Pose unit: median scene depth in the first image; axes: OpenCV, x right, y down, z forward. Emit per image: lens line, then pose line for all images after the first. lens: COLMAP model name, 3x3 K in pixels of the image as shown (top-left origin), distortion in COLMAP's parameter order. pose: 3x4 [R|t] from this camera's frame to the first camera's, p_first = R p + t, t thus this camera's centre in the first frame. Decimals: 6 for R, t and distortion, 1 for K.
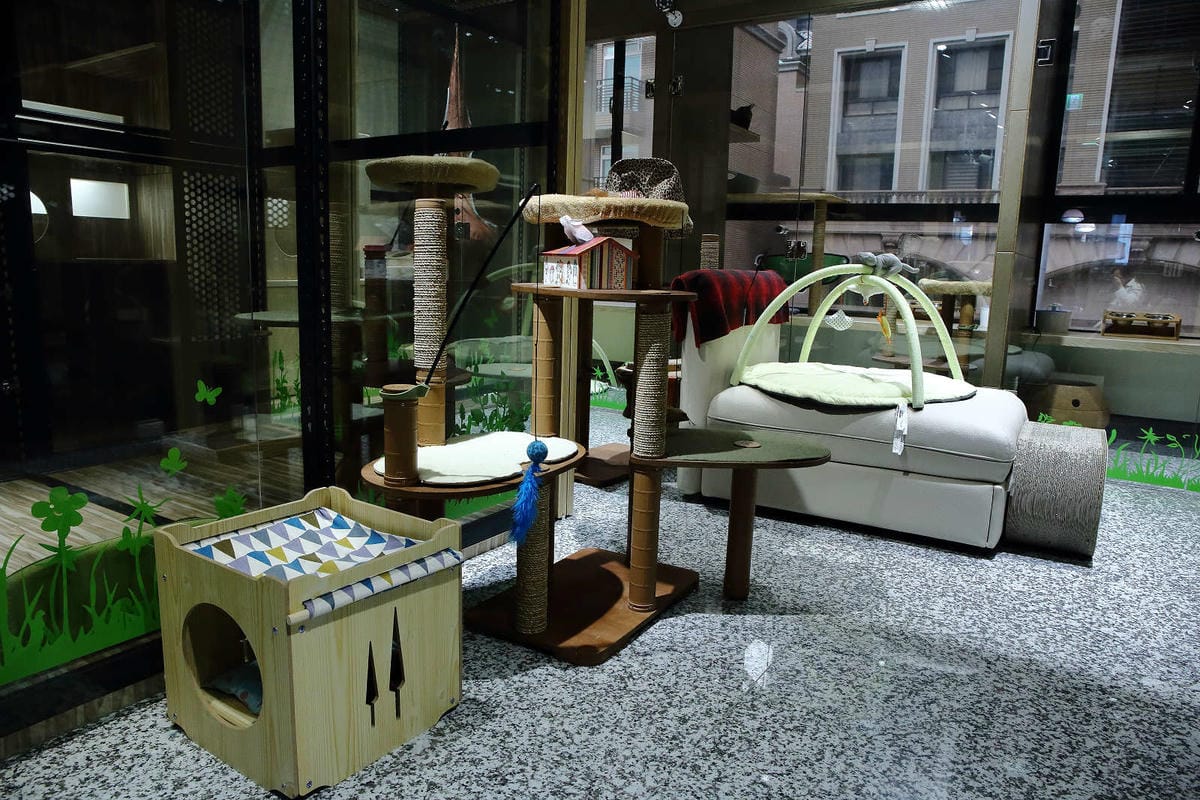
lens RADIAL K [[821.4, 0, 600.0], [0, 821.4, 400.0], [0, 0, 1]] dist [-0.115442, 0.094976]
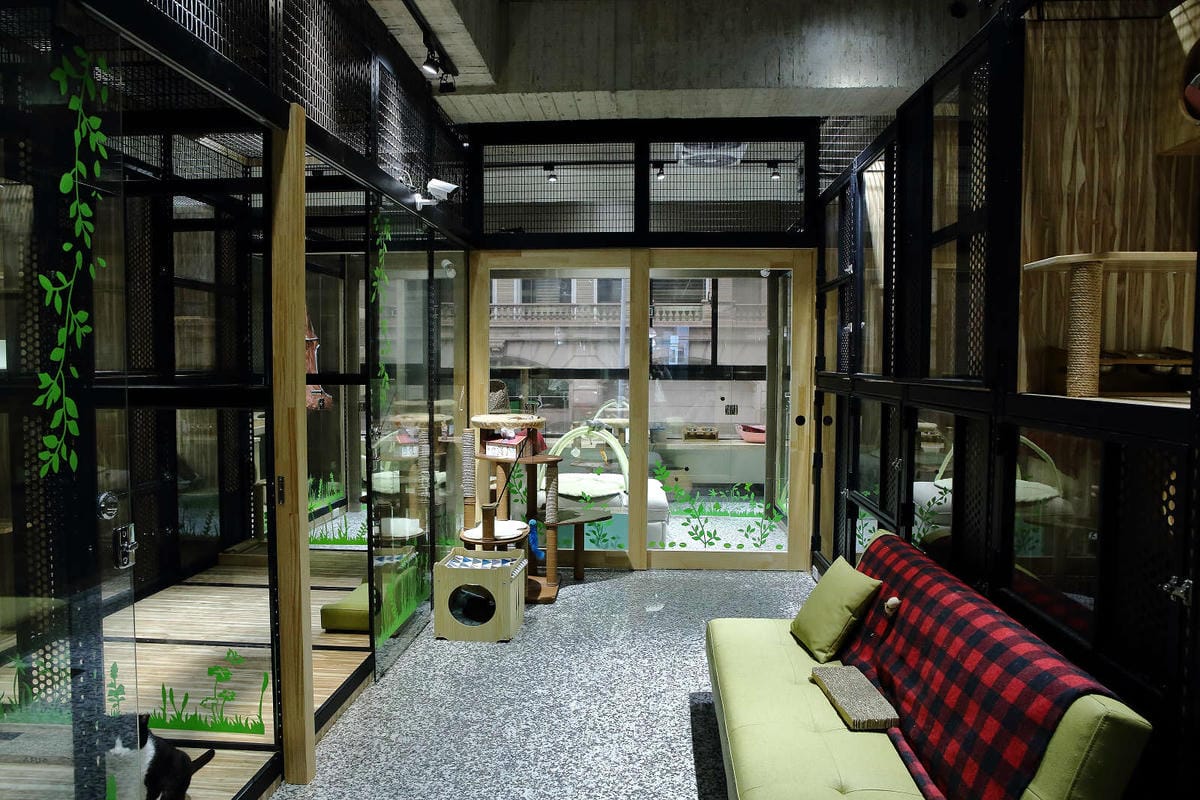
lens RADIAL K [[821.4, 0, 600.0], [0, 821.4, 400.0], [0, 0, 1]] dist [-0.115442, 0.094976]
pose [[0.879320, -0.049613, 0.473640, -0.532508], [0.101832, 0.991144, -0.085233, -0.040765], [-0.465216, 0.123179, 0.876585, -0.717557]]
